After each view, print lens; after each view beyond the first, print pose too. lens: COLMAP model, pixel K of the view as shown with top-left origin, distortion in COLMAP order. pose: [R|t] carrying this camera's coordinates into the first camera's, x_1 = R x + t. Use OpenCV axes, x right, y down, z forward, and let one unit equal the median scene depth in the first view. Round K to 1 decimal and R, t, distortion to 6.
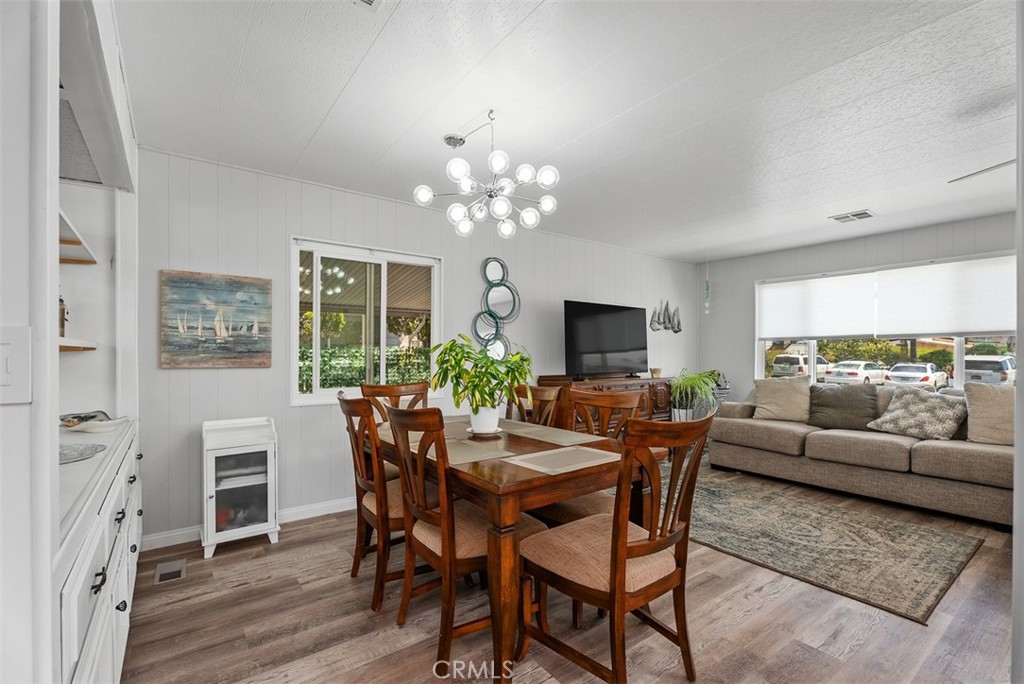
lens RADIAL K [[456.1, 0, 511.5], [0, 456.1, 353.6], [0, 0, 1]] dist [-0.000800, -0.000011]
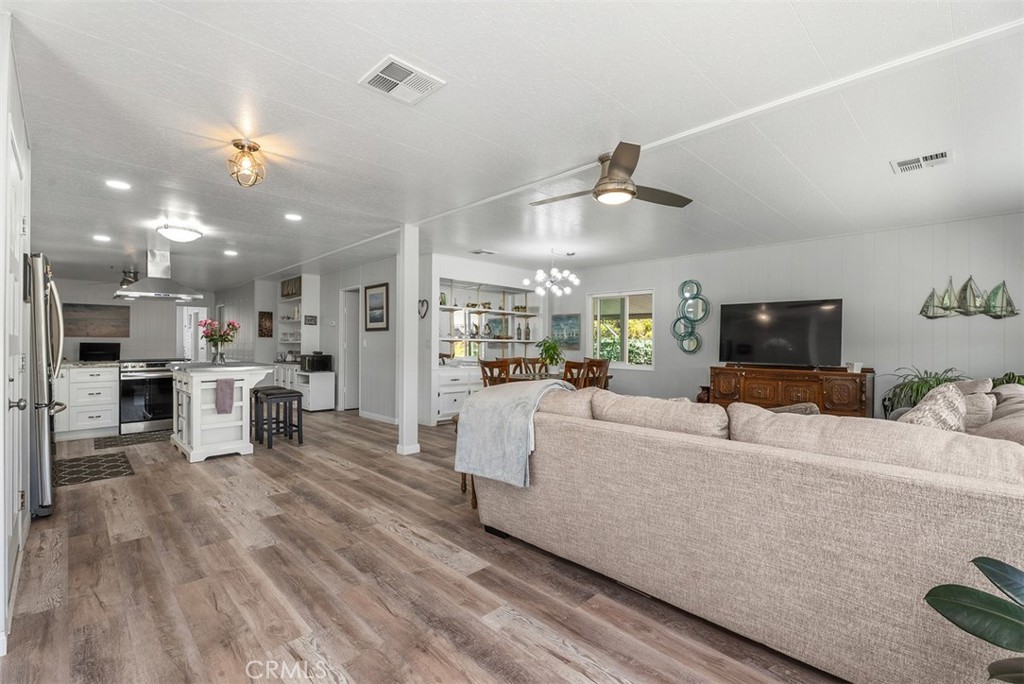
lens RADIAL K [[455.9, 0, 509.2], [0, 455.9, 345.3], [0, 0, 1]] dist [0.000111, -0.000418]
pose [[0.133933, 0.002488, -0.990987, 1.766029], [-0.012681, 0.999919, 0.000797, 0.008273], [0.990909, 0.012460, 0.133954, 0.298626]]
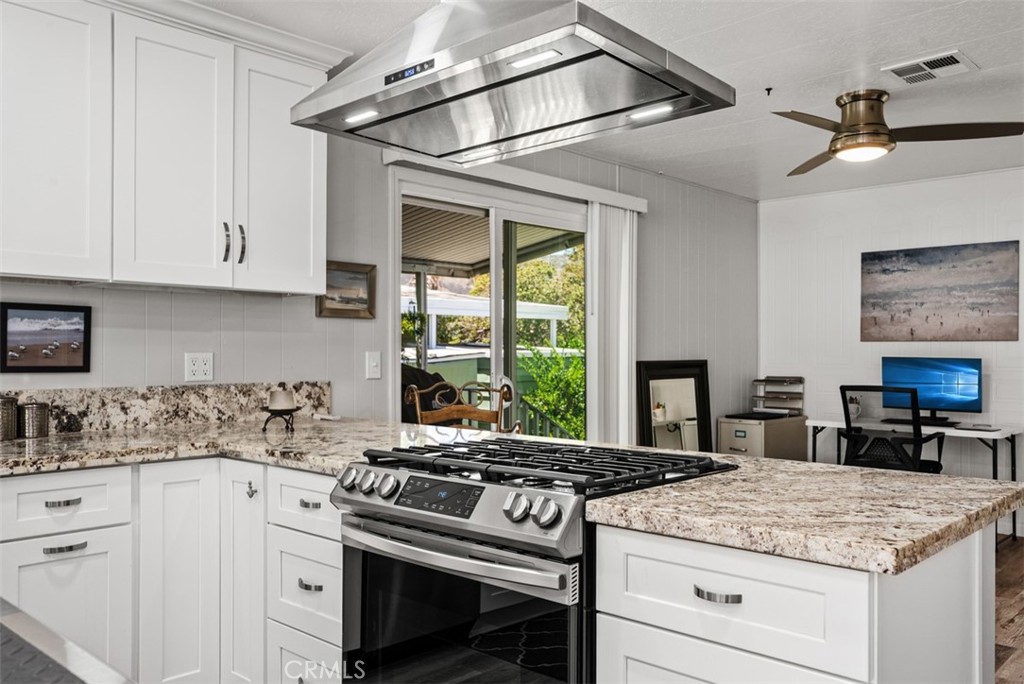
lens RADIAL K [[824.1, 0, 513.4], [0, 824.1, 350.9], [0, 0, 1]] dist [-0.012637, 0.047033]
pose [[-0.983832, -0.003870, -0.179053, -0.200048], [-0.005478, 0.999949, 0.008486, 0.002261], [0.179011, 0.009330, -0.983803, -0.291458]]
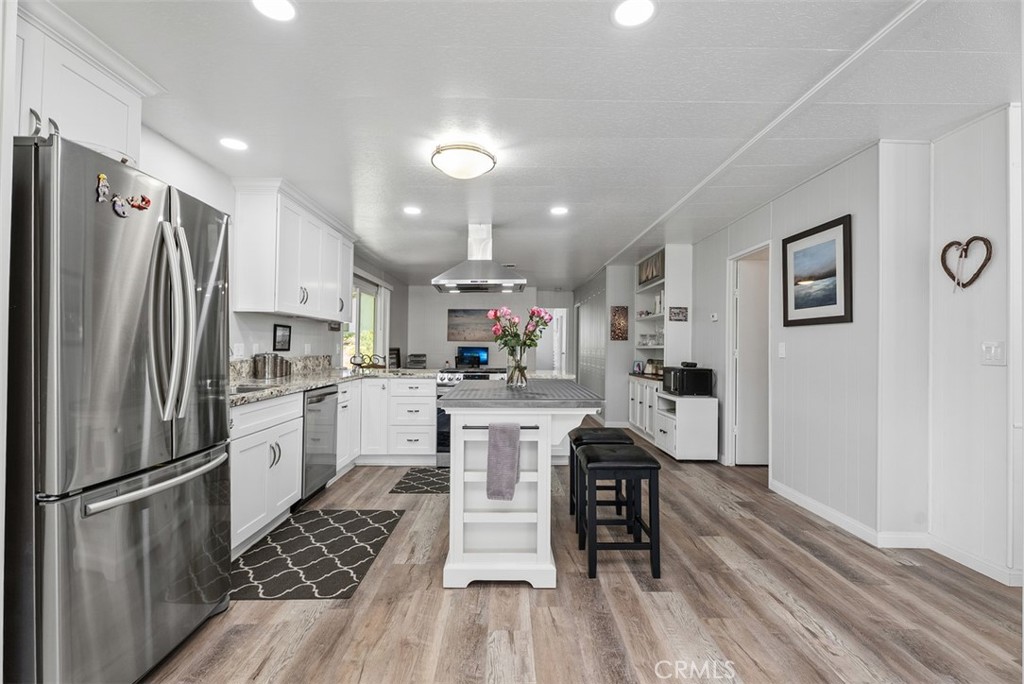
lens RADIAL K [[457.0, 0, 507.4], [0, 457.0, 341.8], [0, 0, 1]] dist [0.000746, -0.000158]
pose [[-0.592341, -0.014564, -0.805555, 0.793006], [-0.017463, 0.999834, -0.005236, 0.005618], [0.805498, 0.010966, -0.592497, 0.022333]]
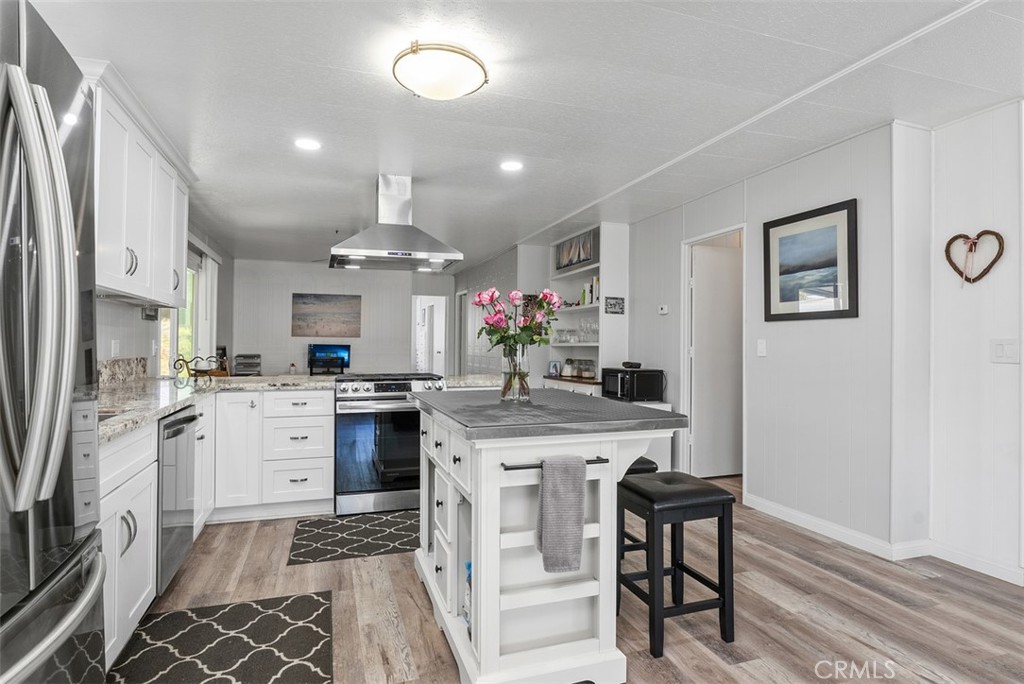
lens RADIAL K [[544.0, 0, 503.0], [0, 544.0, 341.7], [0, 0, 1]] dist [-0.012473, -0.000132]
pose [[-0.311596, -0.009074, -0.950171, 0.787836], [-0.017414, 0.999841, -0.003837, 0.009510], [0.950055, 0.015351, -0.311704, -0.270919]]
